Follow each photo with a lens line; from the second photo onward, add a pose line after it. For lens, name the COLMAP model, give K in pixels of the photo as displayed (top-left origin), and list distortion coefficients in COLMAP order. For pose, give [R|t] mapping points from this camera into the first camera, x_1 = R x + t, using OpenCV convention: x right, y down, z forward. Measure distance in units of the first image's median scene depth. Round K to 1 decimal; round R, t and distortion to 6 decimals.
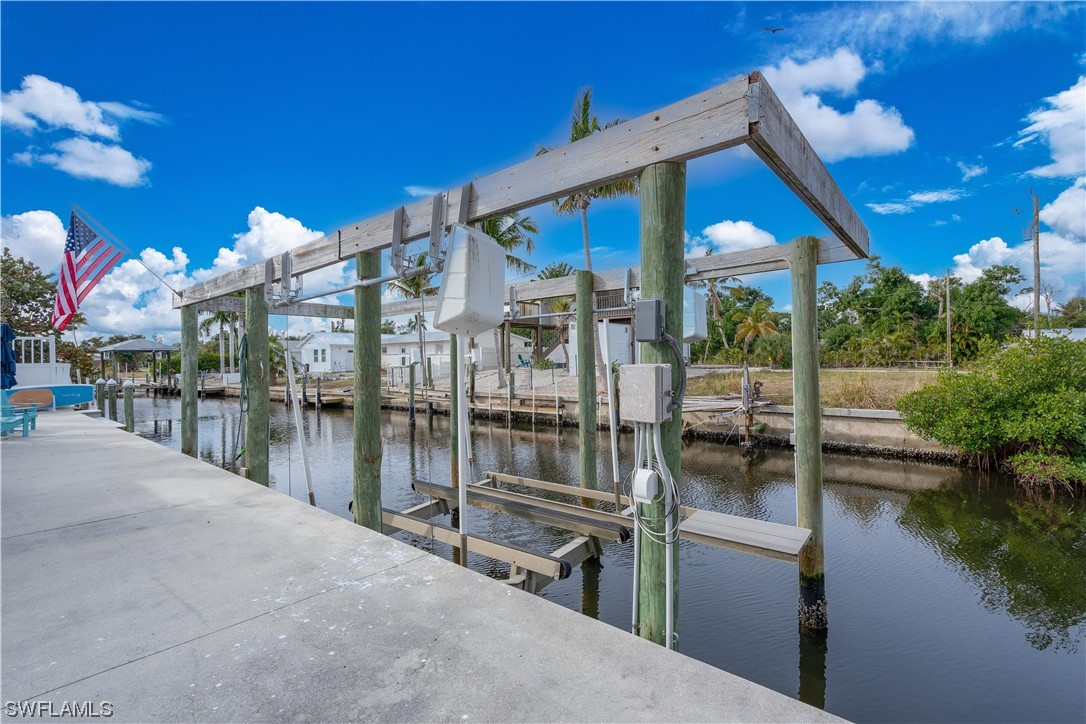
lens RADIAL K [[492.1, 0, 541.4], [0, 492.1, 359.9], [0, 0, 1]] dist [-0.004453, -0.001209]
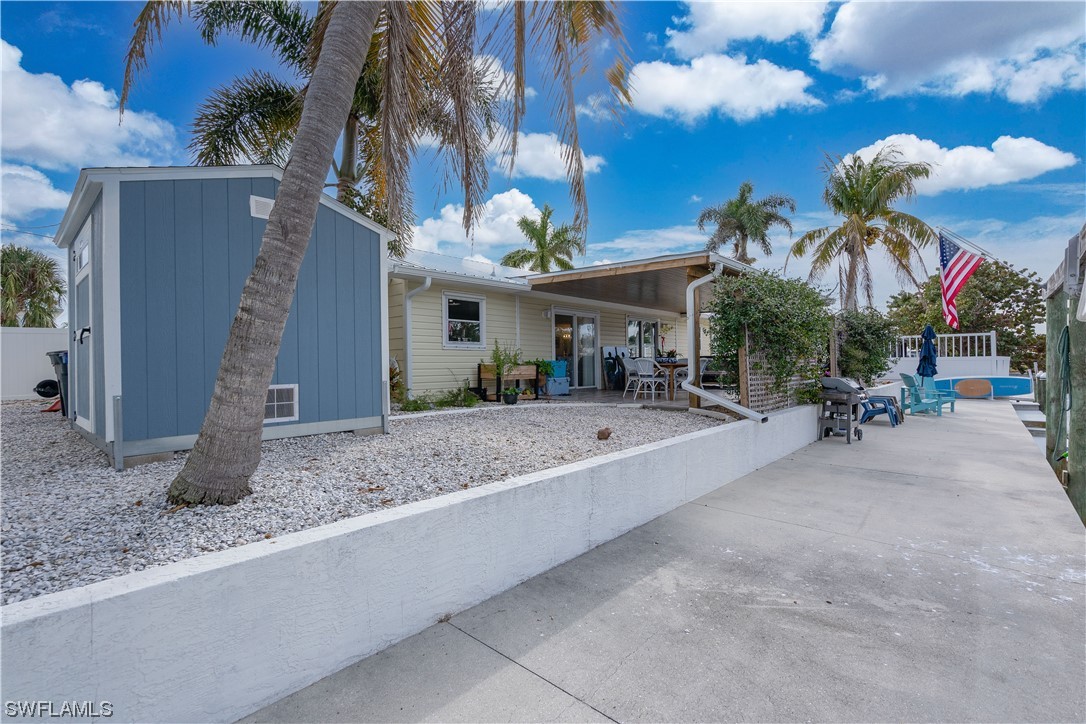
lens RADIAL K [[492.1, 0, 541.4], [0, 492.1, 359.9], [0, 0, 1]] dist [-0.004453, -0.001209]
pose [[-0.017932, 0.009616, -0.999793, 0.778514], [0.005580, 0.999939, 0.009517, -0.010959], [0.999824, -0.005408, -0.017984, 0.056936]]
